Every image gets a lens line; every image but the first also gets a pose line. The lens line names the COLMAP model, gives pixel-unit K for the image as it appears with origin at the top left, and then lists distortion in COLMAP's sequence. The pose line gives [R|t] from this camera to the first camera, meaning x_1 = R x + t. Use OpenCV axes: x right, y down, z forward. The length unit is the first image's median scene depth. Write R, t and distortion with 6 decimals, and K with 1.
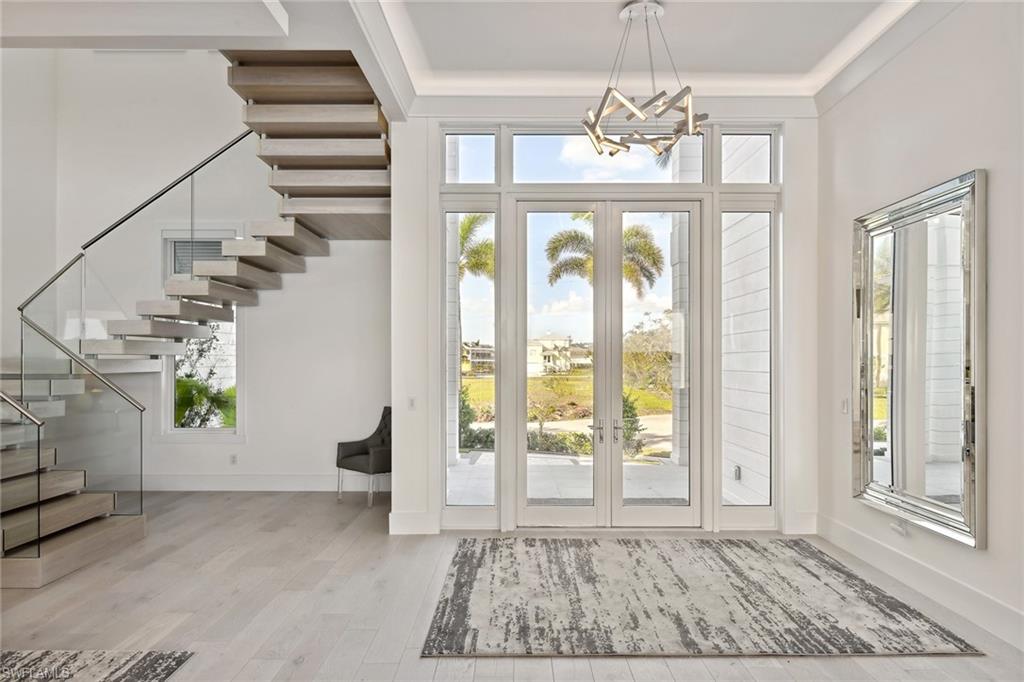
lens RADIAL K [[606.2, 0, 515.6], [0, 606.2, 358.2], [0, 0, 1]] dist [0.000117, -0.001833]
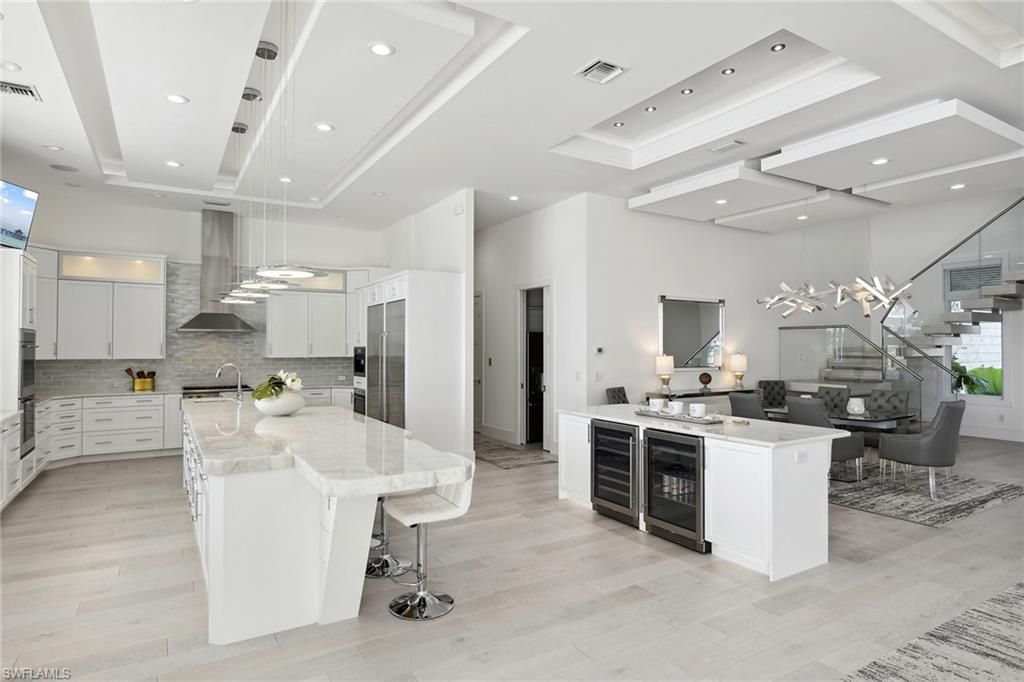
lens RADIAL K [[573.6, 0, 512.0], [0, 573.6, 341.0], [0, 0, 1]] dist [-0.002888, -0.001338]
pose [[0.519332, -0.010650, -0.854506, 0.111707], [0.003106, 0.999939, -0.010575, -0.005216], [0.854567, 0.002838, 0.519333, -0.838945]]
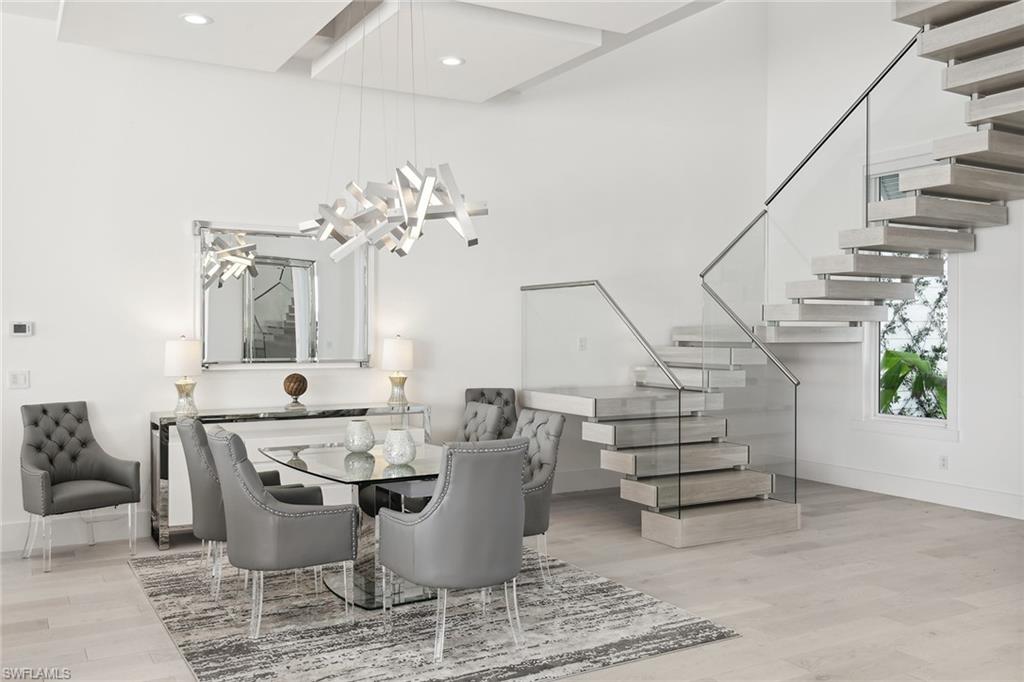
lens RADIAL K [[897.9, 0, 512.0], [0, 897.9, 341.0], [0, 0, 1]] dist [-0.002857, 0.002672]
pose [[0.494922, 0.009707, -0.868883, 0.269456], [0.002465, 0.999918, 0.012575, 0.005510], [0.868934, -0.008365, 0.494858, 0.002540]]
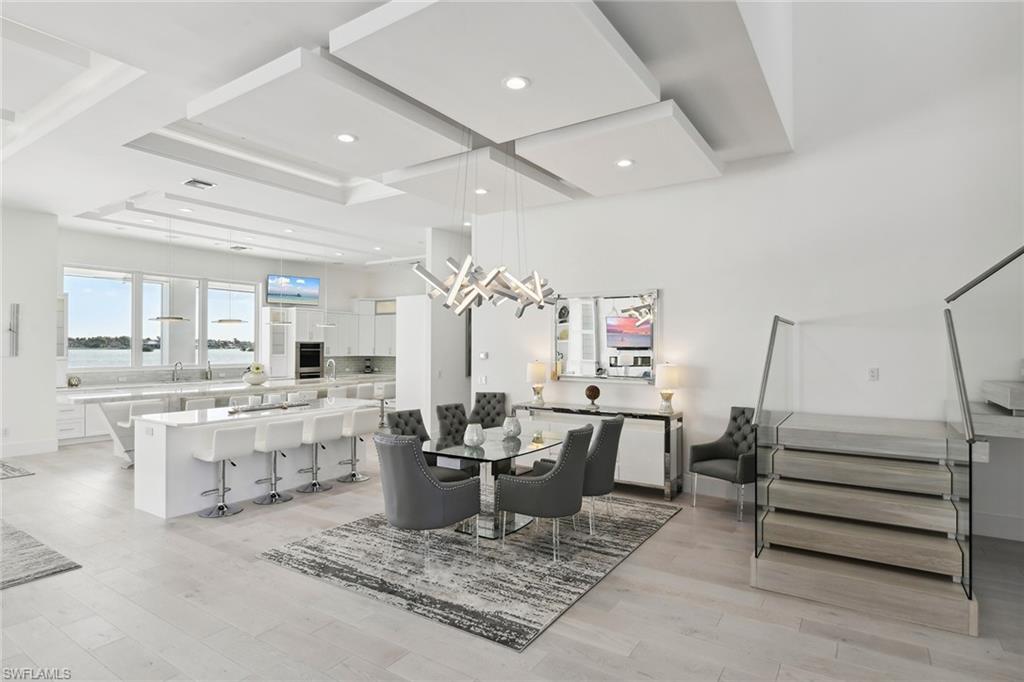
lens RADIAL K [[536.6, 0, 513.5], [0, 536.6, 344.4], [0, 0, 1]] dist [-0.003444, -0.000694]
pose [[-0.549556, -0.007821, -0.835420, 0.125992], [-0.000624, 0.999960, -0.008952, -0.012121], [0.835457, -0.004398, -0.549539, 0.797797]]
